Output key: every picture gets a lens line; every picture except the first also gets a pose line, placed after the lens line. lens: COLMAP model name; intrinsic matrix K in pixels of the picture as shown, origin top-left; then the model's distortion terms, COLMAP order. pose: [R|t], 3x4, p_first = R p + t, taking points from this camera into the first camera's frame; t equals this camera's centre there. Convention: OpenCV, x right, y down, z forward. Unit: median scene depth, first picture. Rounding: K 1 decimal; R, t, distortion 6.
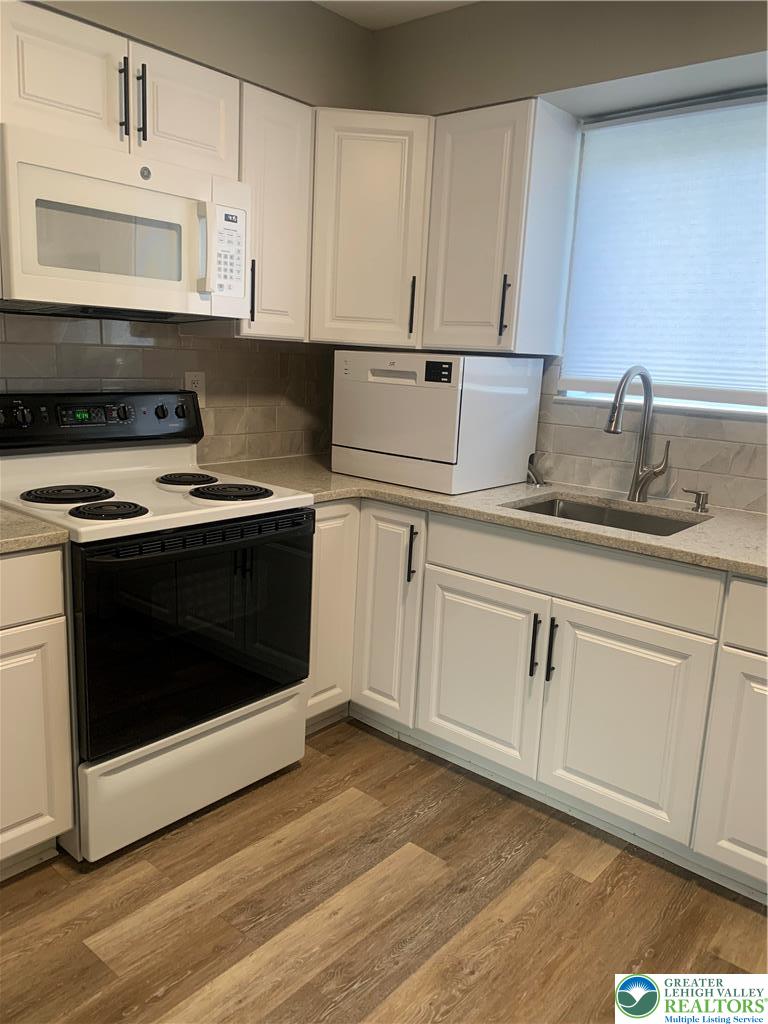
lens RADIAL K [[786.9, 0, 383.8], [0, 786.9, 508.8], [0, 0, 1]] dist [0.037550, -0.072082]
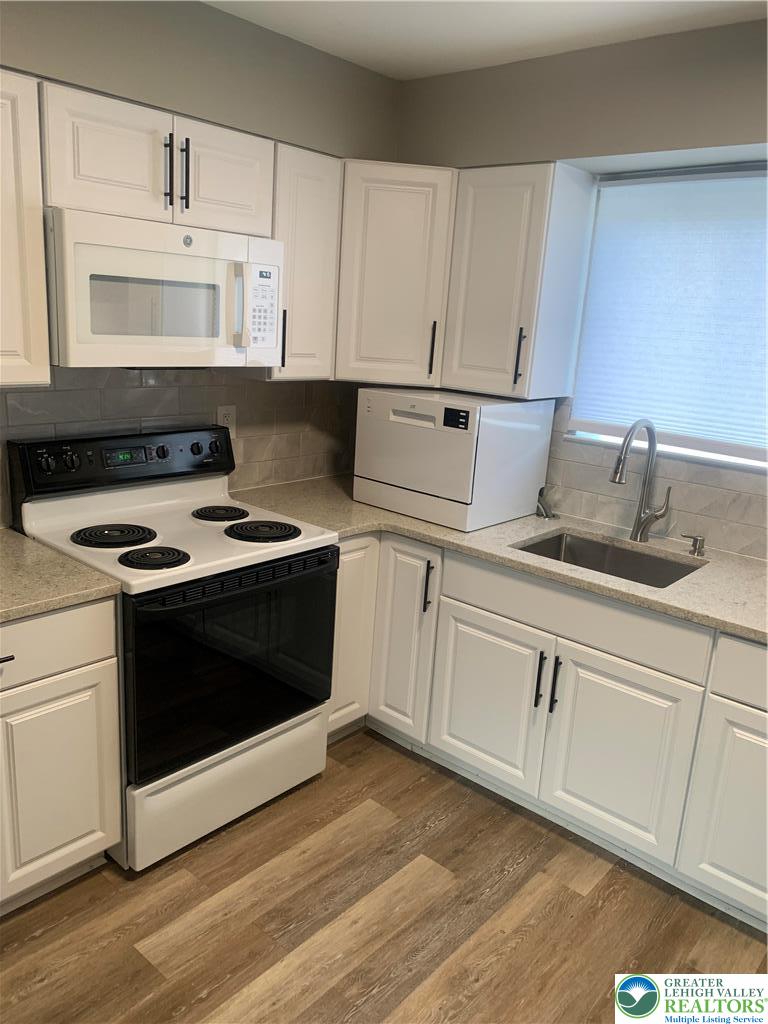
lens RADIAL K [[786.9, 0, 388.9], [0, 786.9, 510.0], [0, 0, 1]] dist [0.037550, -0.072082]
pose [[0.999825, 0.018351, -0.003706, -0.016851], [-0.018157, 0.998737, 0.046851, -0.103911], [0.004561, -0.046775, 0.998895, -0.077610]]
